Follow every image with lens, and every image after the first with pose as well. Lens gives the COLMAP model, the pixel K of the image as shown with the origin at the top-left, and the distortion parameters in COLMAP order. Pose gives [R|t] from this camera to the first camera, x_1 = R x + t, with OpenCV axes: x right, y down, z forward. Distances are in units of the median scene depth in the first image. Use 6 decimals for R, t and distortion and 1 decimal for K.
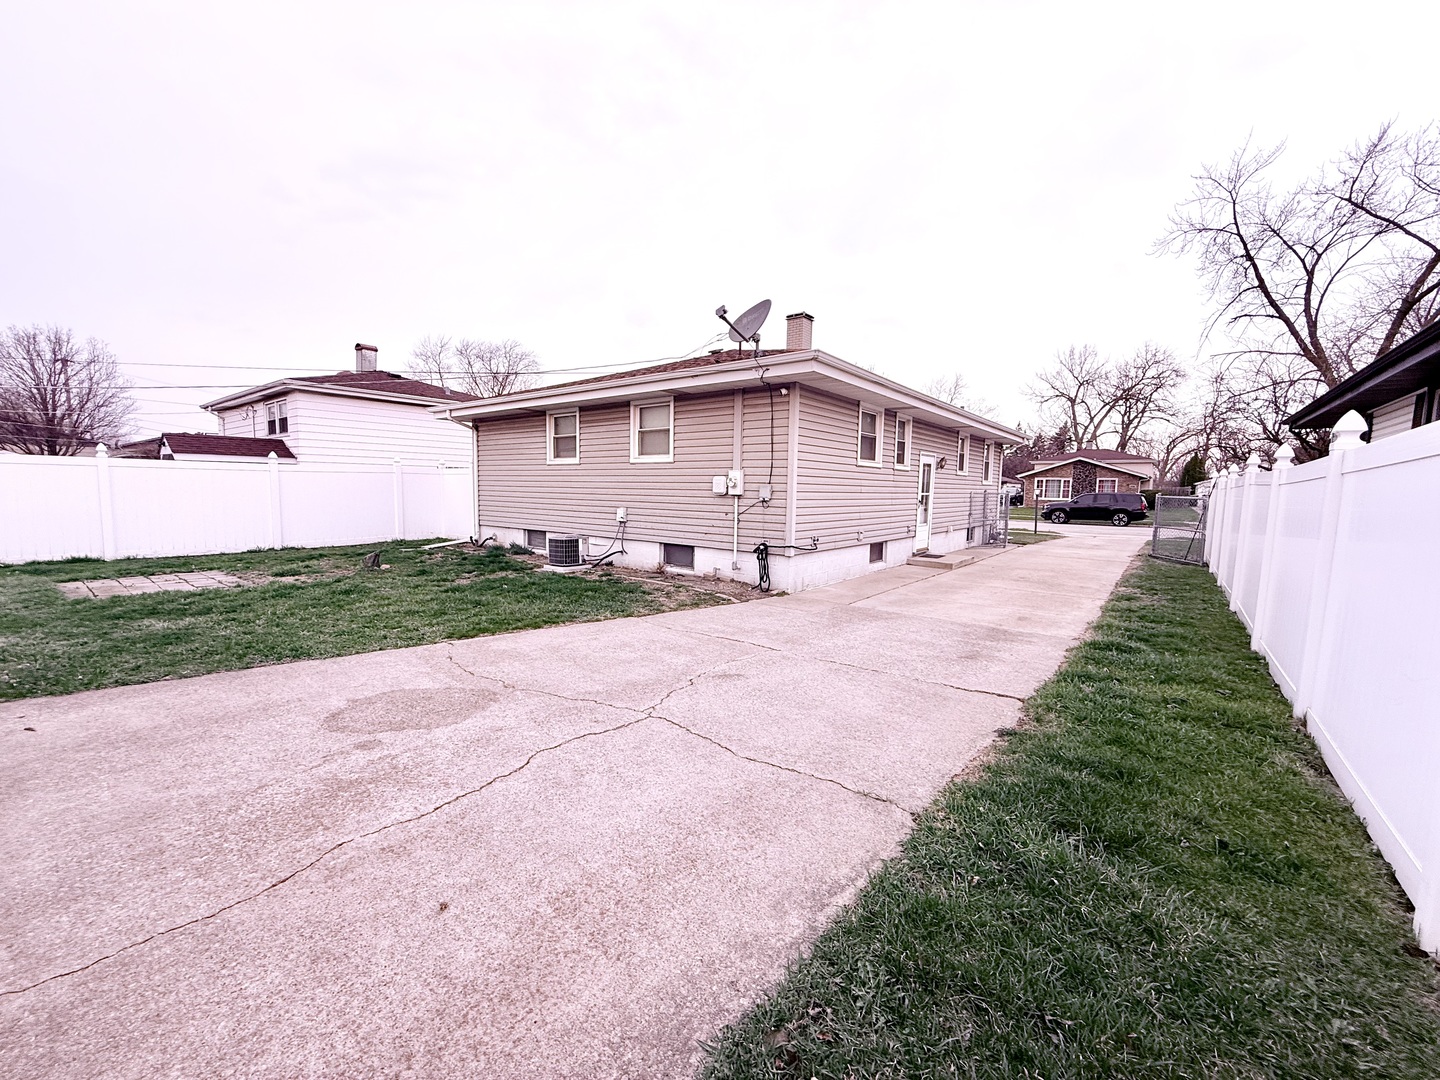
lens RADIAL K [[570.8, 0, 717.6], [0, 570.8, 546.1], [0, 0, 1]] dist [-0.000701, 0.000627]
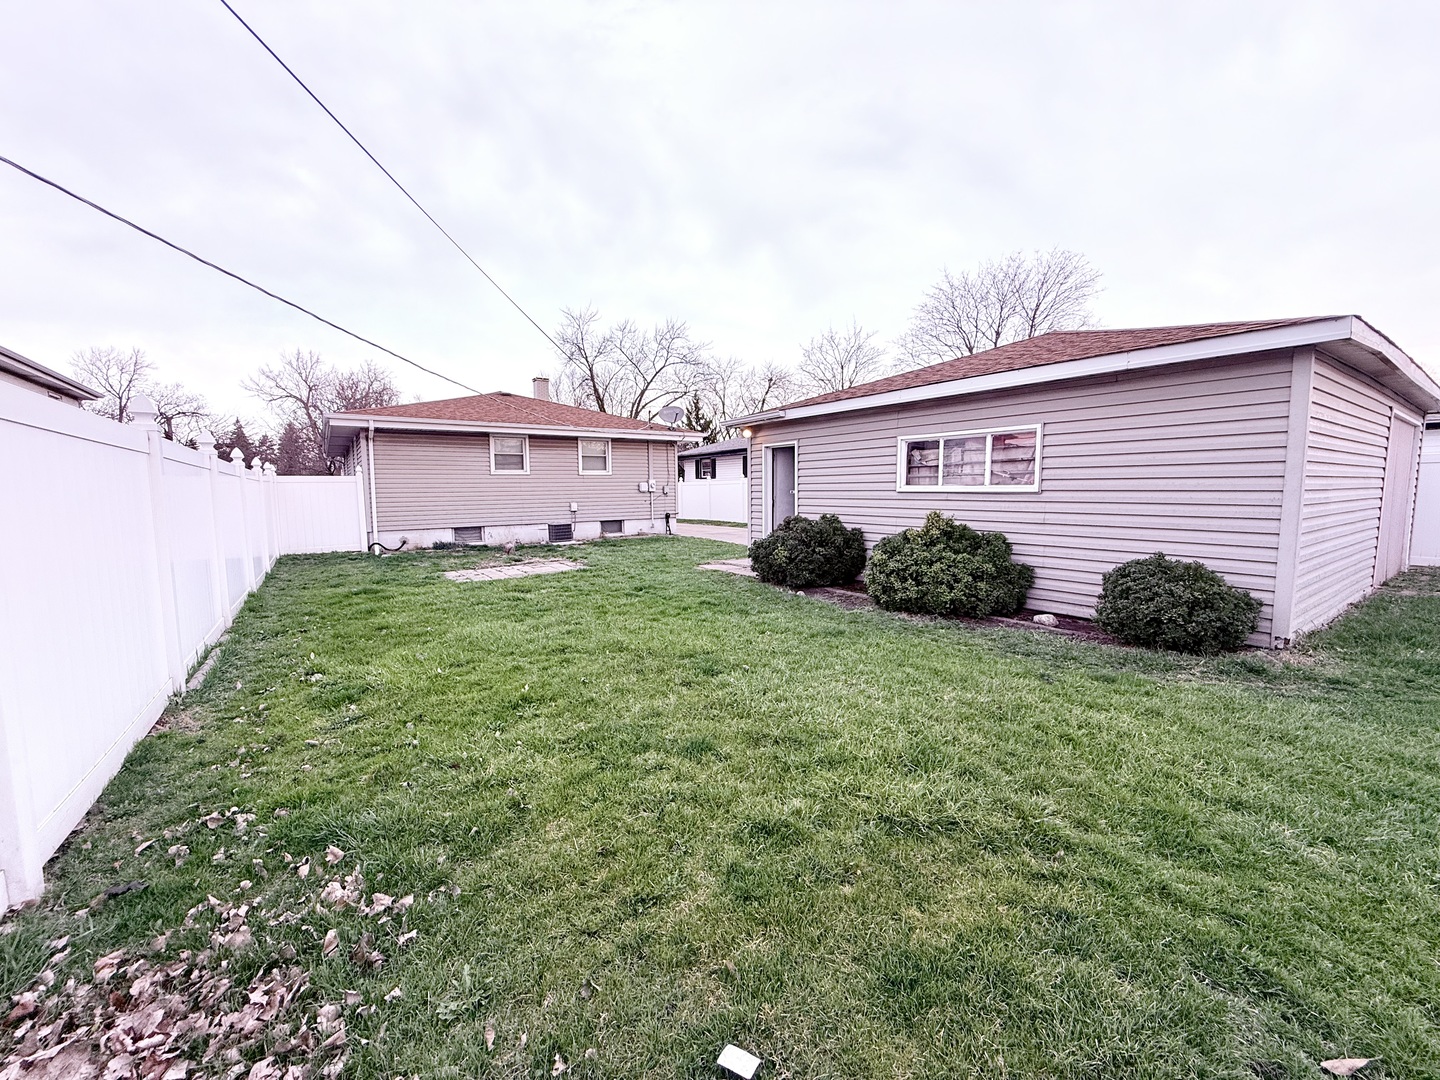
lens RADIAL K [[570.8, 0, 716.9], [0, 570.8, 539.9], [0, 0, 1]] dist [-0.000701, 0.000627]
pose [[0.289234, -0.104023, 0.951590, -1.650431], [0.115069, 0.990648, 0.073318, -0.035090], [-0.950317, 0.088293, 0.298499, 0.151867]]
